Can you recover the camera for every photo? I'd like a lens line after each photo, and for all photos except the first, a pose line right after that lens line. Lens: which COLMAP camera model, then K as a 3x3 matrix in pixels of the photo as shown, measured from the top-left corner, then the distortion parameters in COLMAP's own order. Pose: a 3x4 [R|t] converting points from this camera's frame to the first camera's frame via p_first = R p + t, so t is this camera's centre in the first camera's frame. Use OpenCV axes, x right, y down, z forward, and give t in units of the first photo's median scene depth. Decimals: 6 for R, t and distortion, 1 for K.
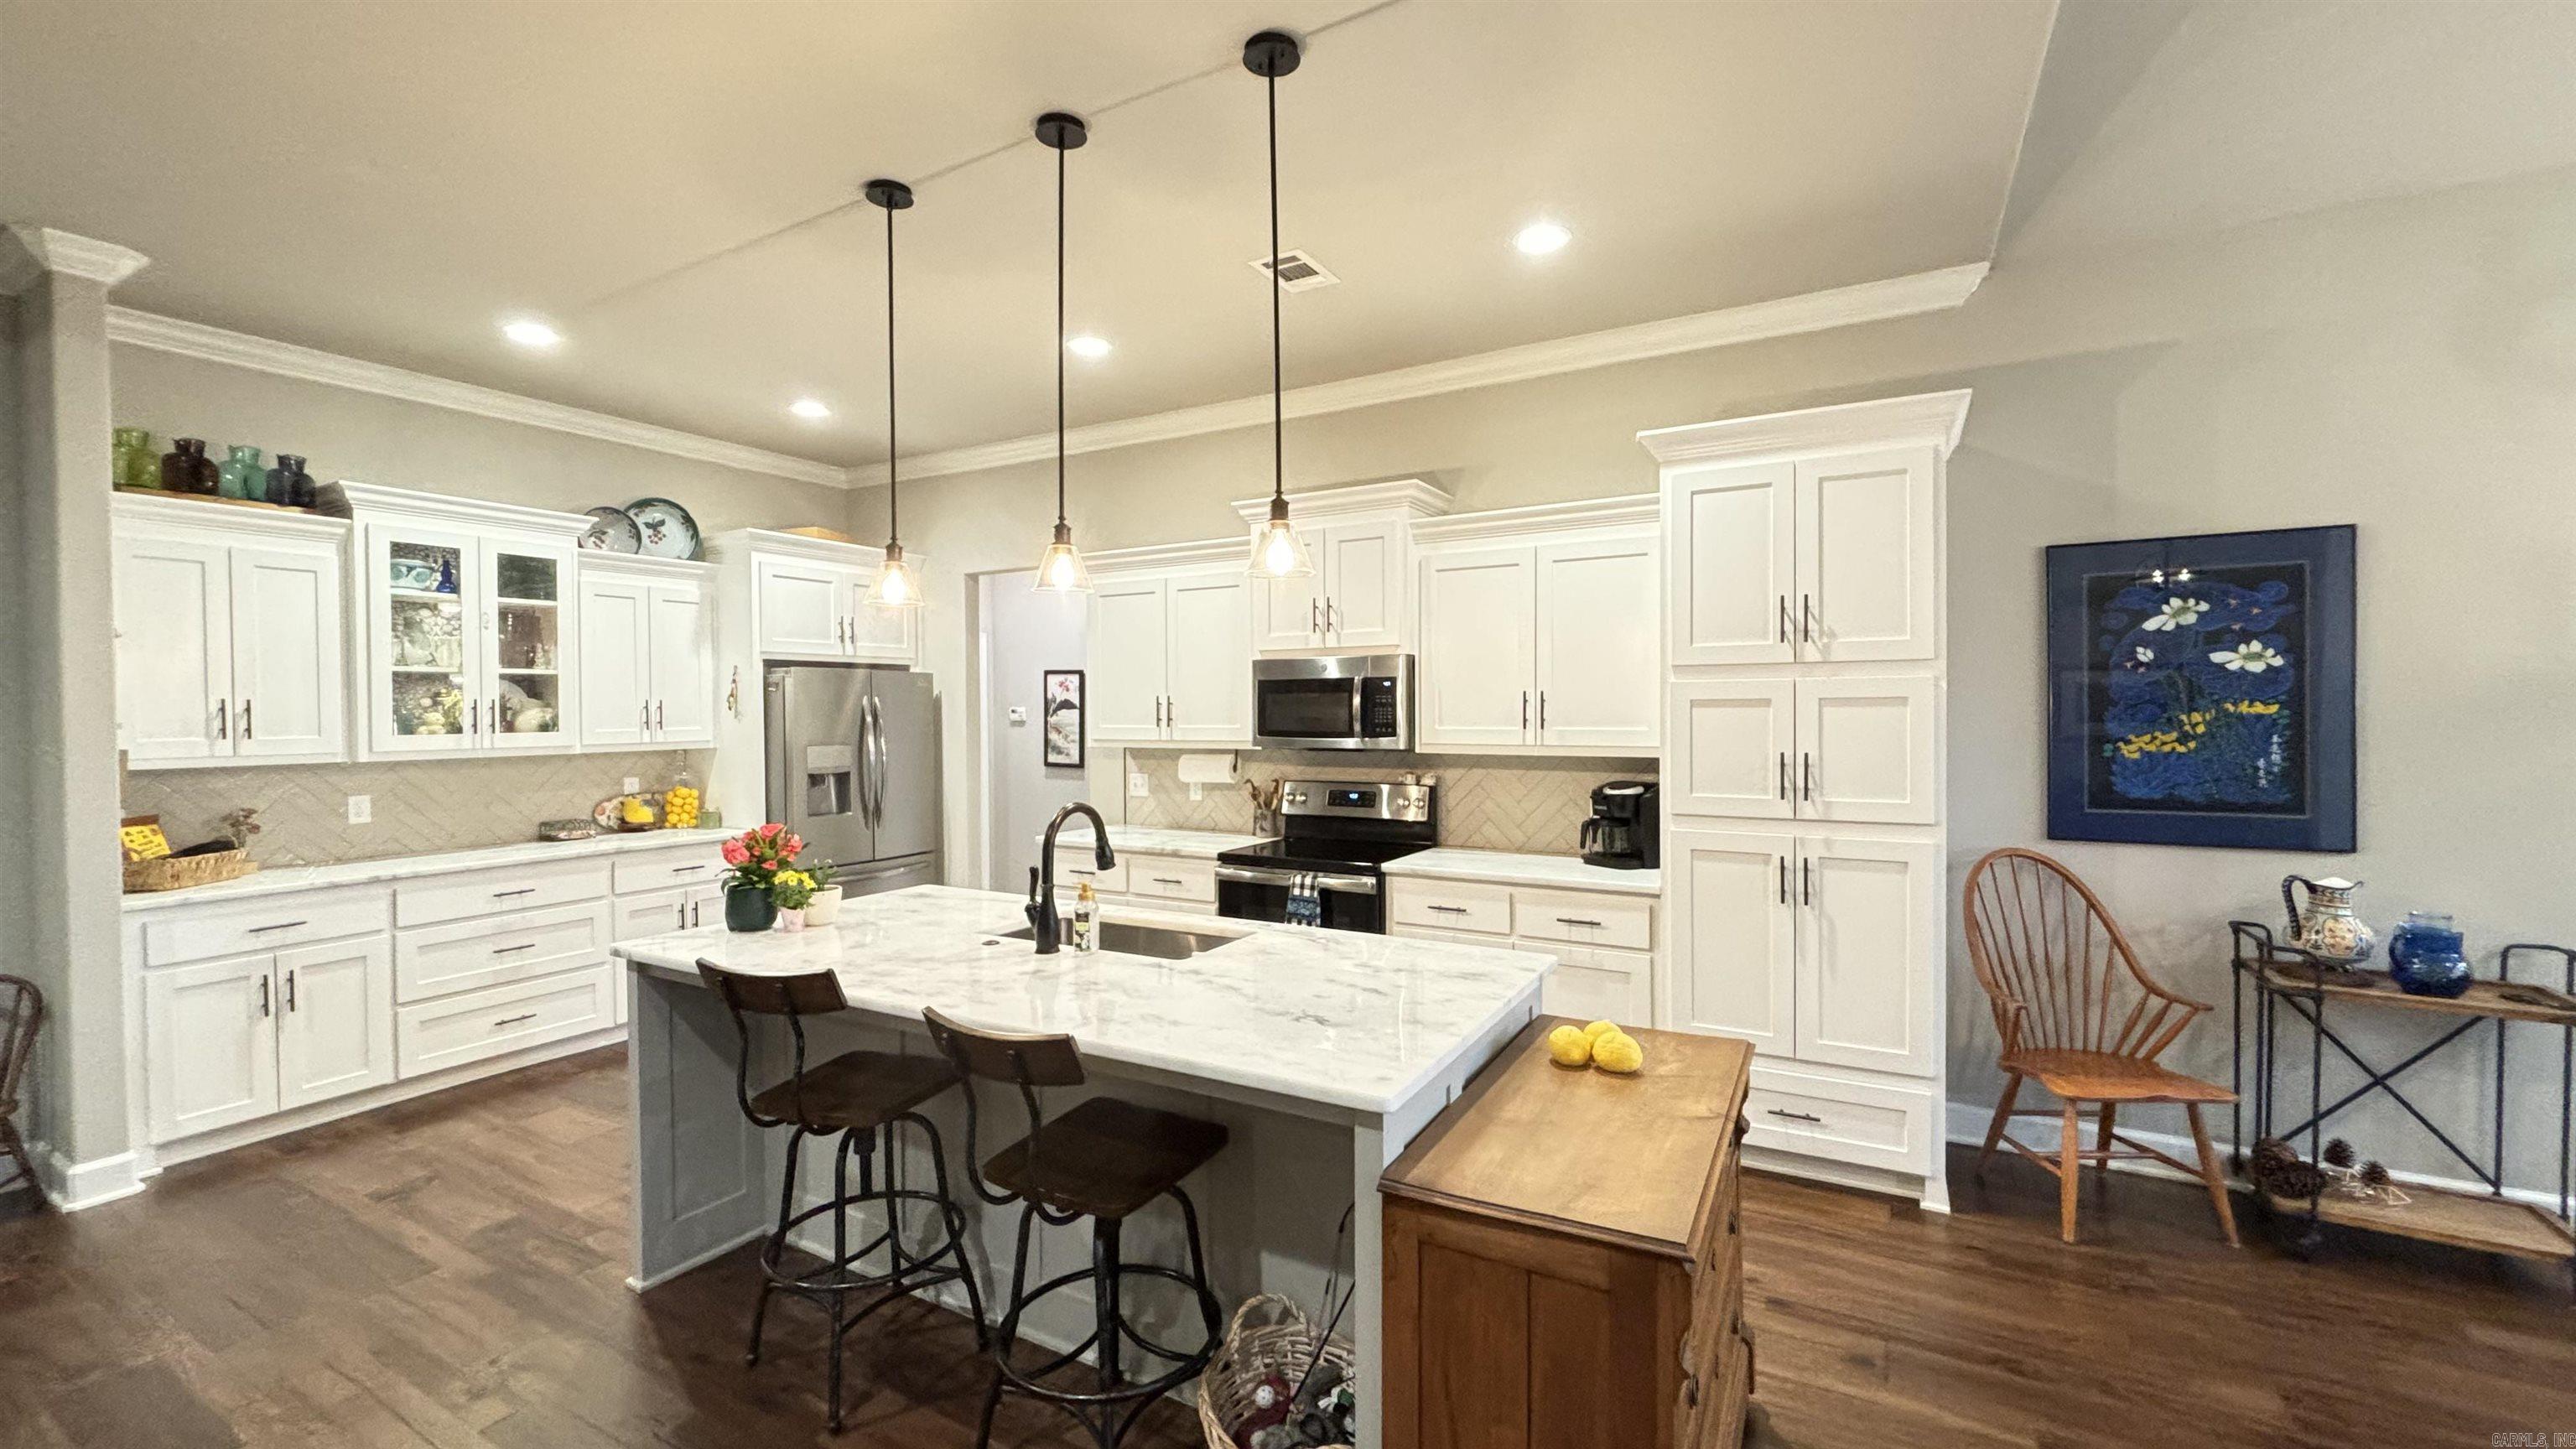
lens RADIAL K [[1034.4, 0, 1281.0], [0, 1034.4, 722.8], [0, 0, 1]] dist [0.006489, -0.002407]
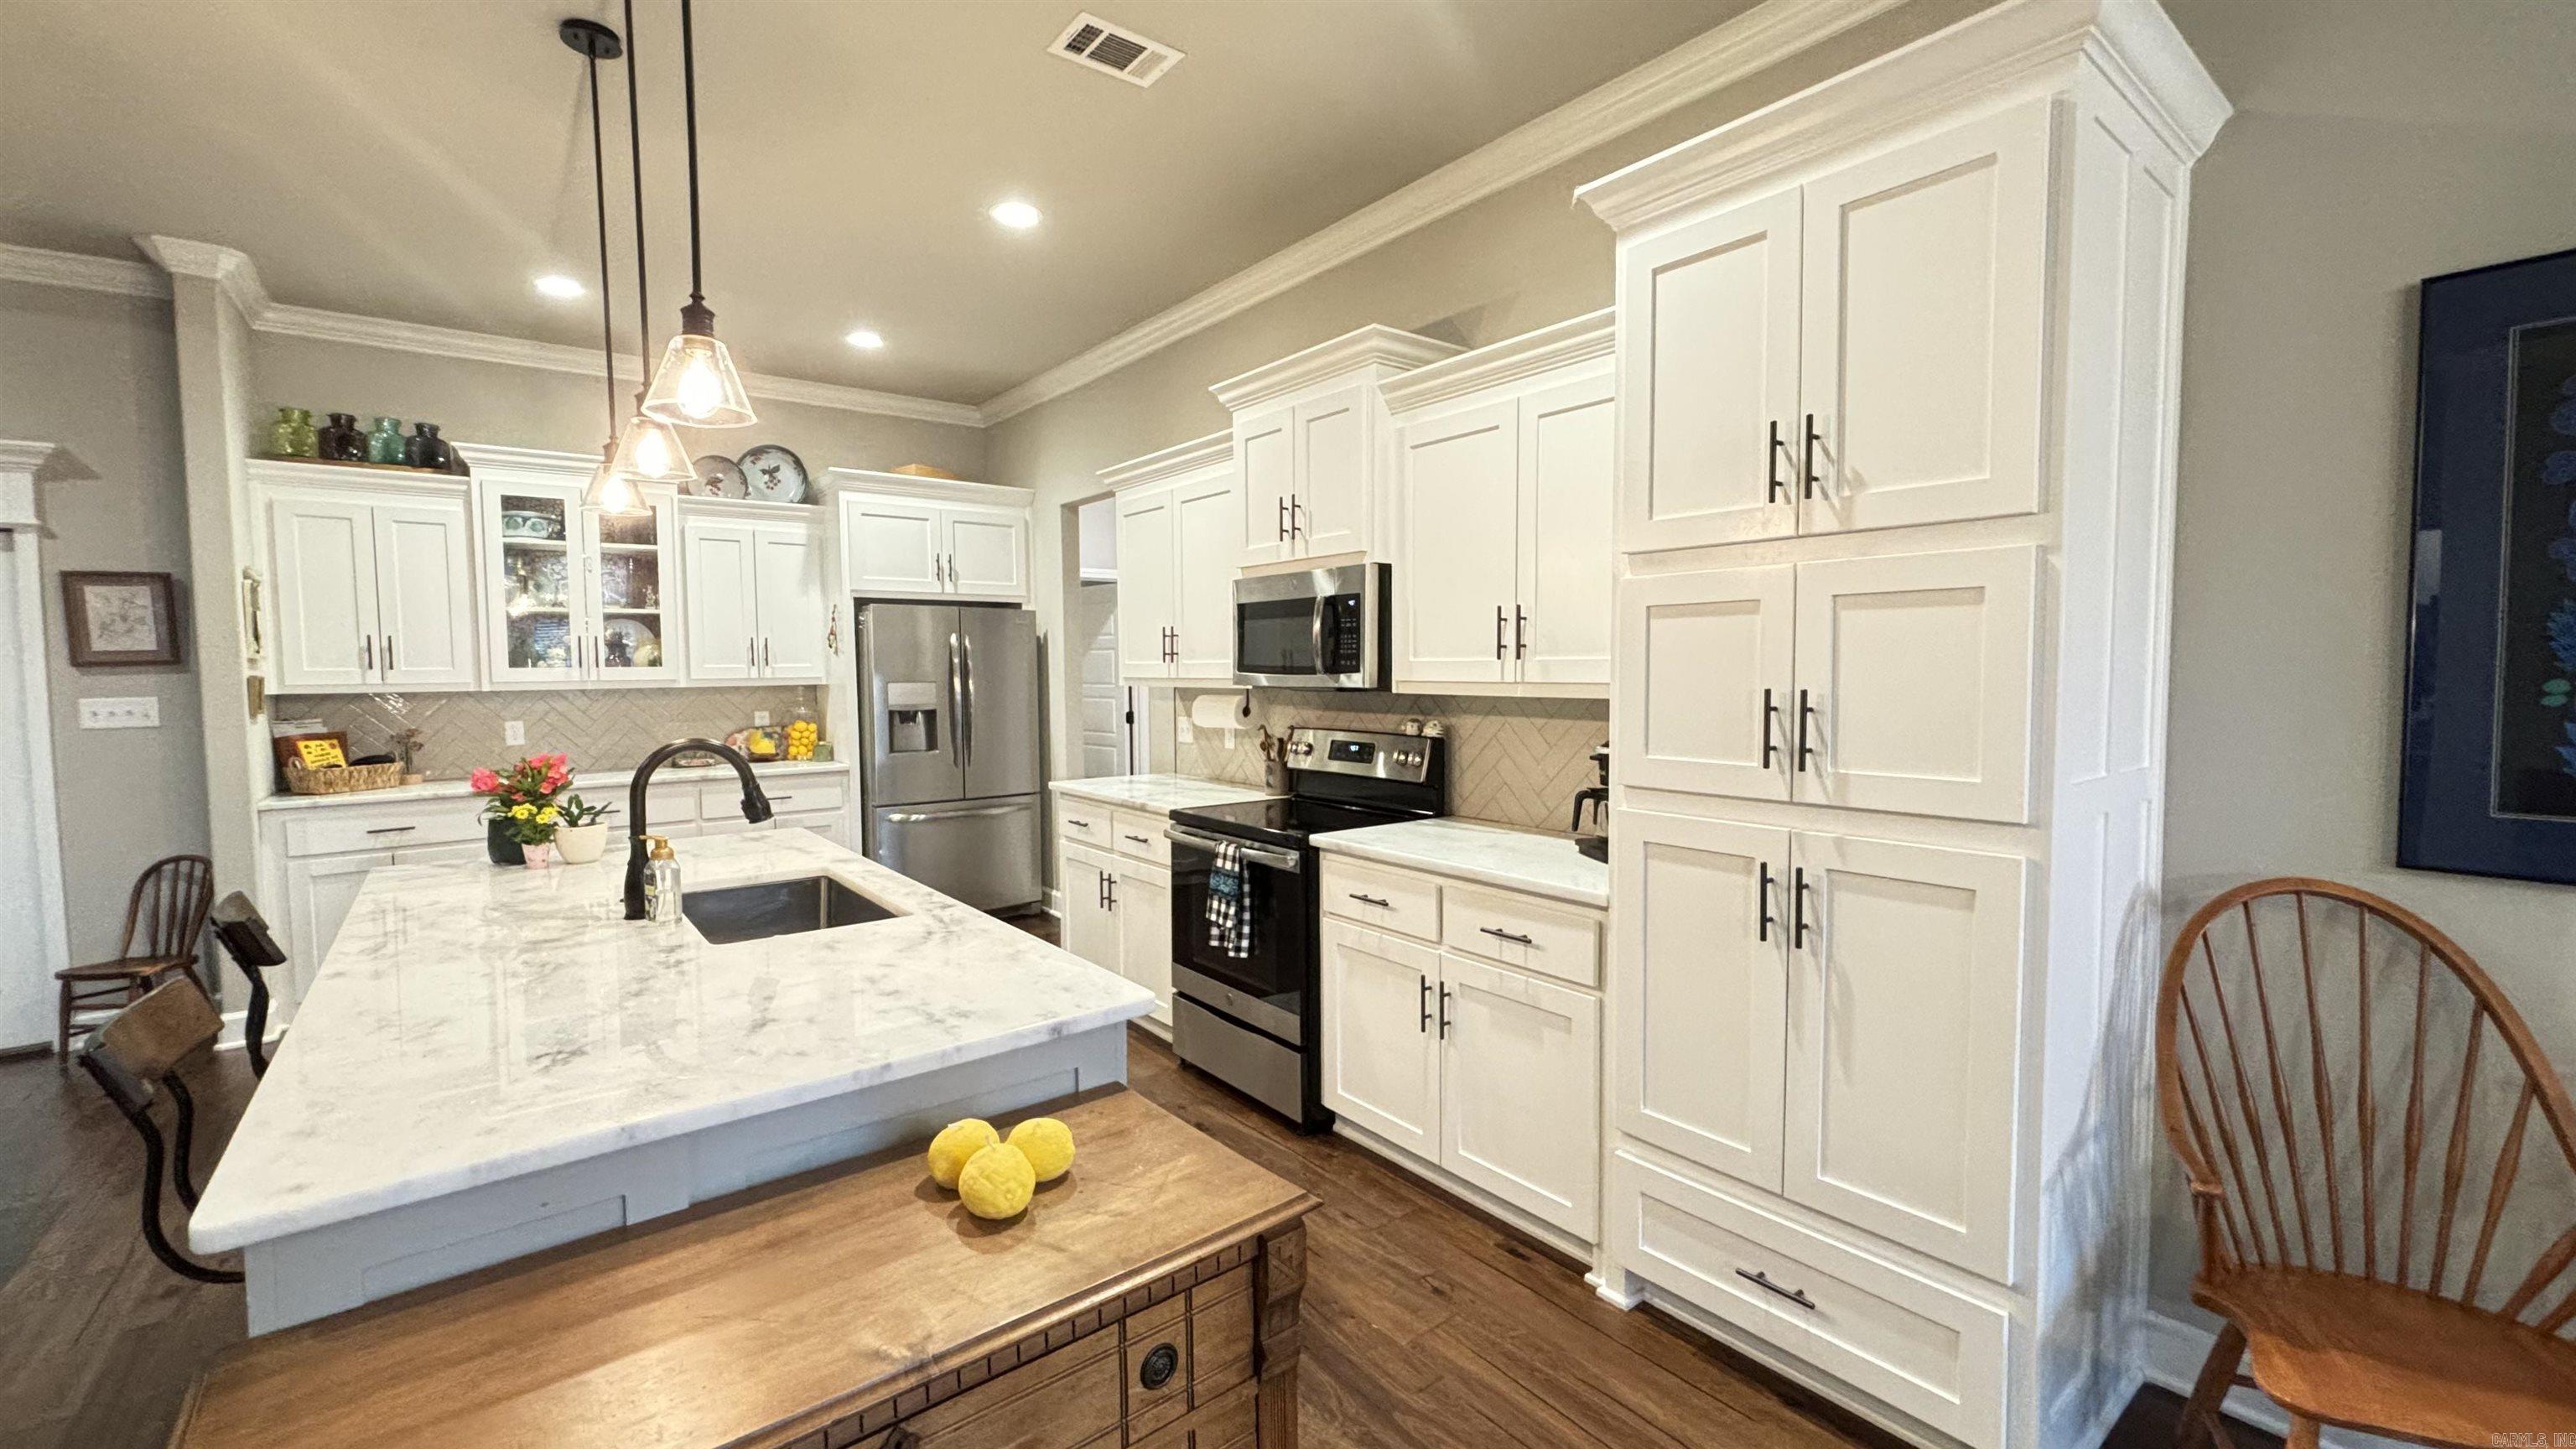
lens RADIAL K [[1034.4, 0, 1283.5], [0, 1034.4, 719.0], [0, 0, 1]] dist [0.006489, -0.002407]
pose [[0.926187, 0.019175, -0.376578, 0.348239], [-0.003002, 0.999050, 0.043486, 0.015744], [0.377054, -0.039145, 0.925364, 0.267478]]
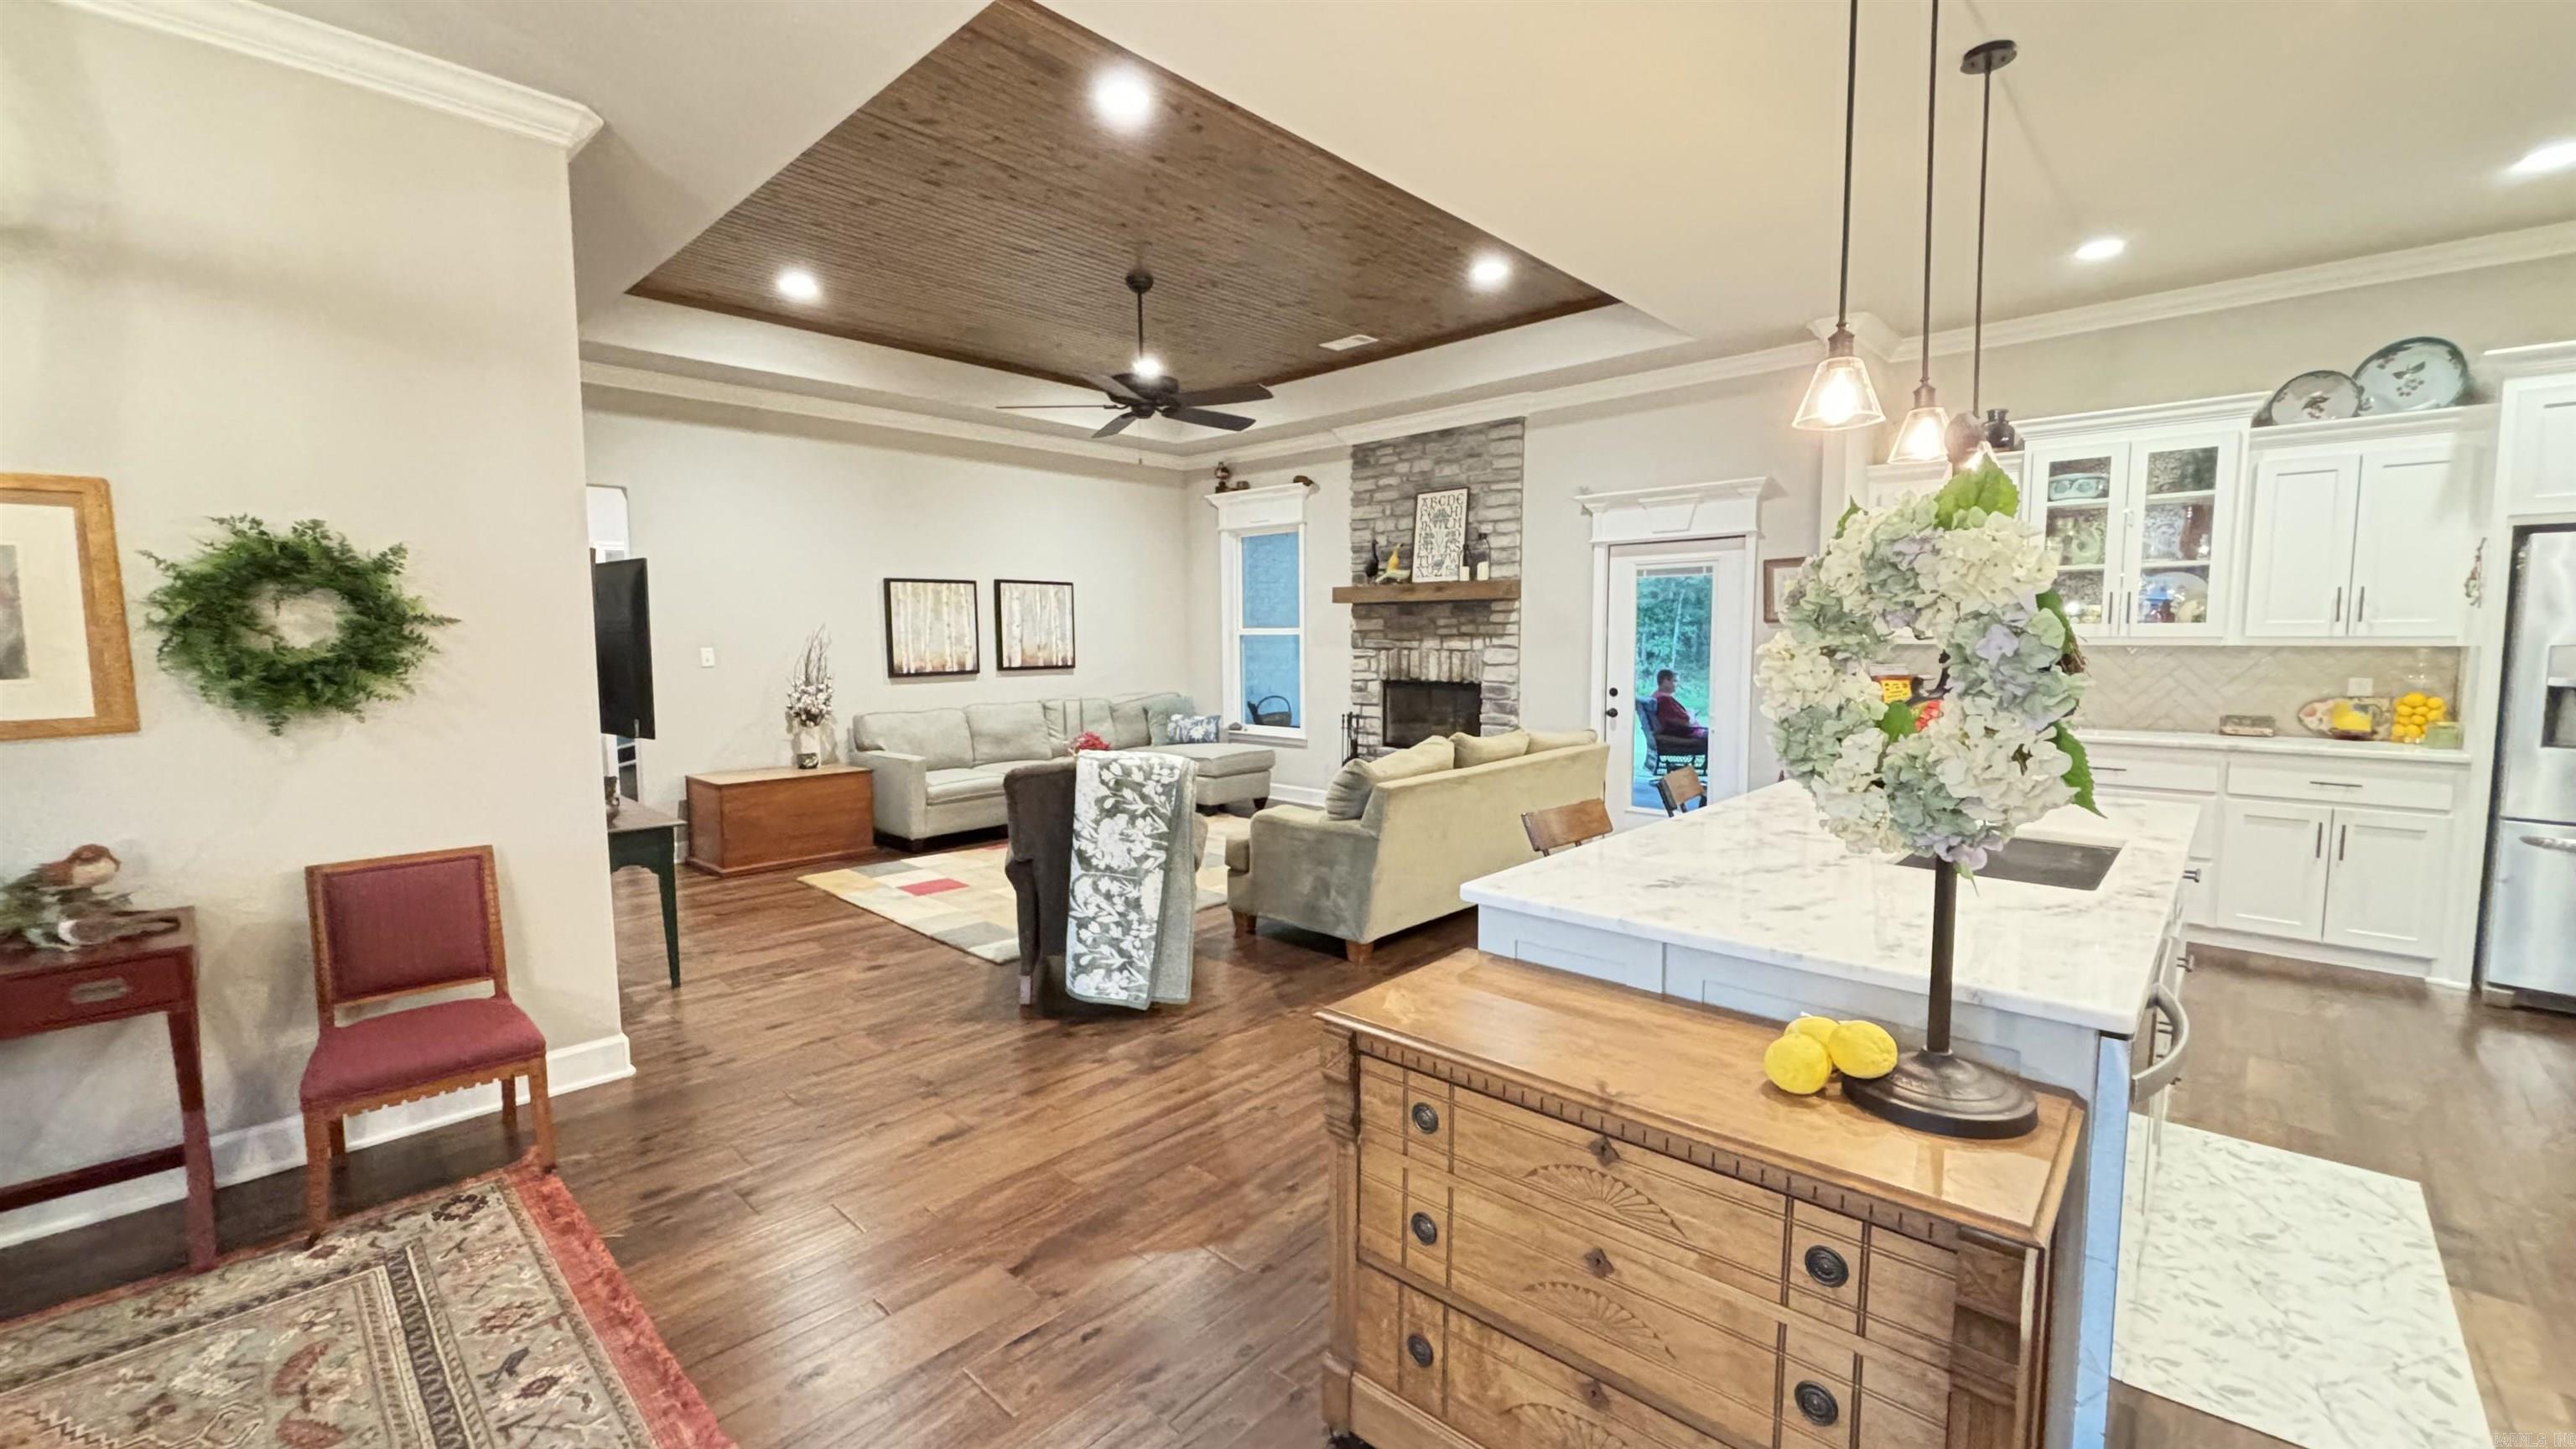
lens RADIAL K [[1034.4, 0, 1279.4], [0, 1034.4, 717.4], [0, 0, 1]] dist [0.006489, -0.002407]
pose [[-0.233520, 0.089772, -0.968199, 0.532217], [-0.006224, 0.995571, 0.093811, 0.012531], [0.972332, 0.027933, -0.231927, 0.412854]]
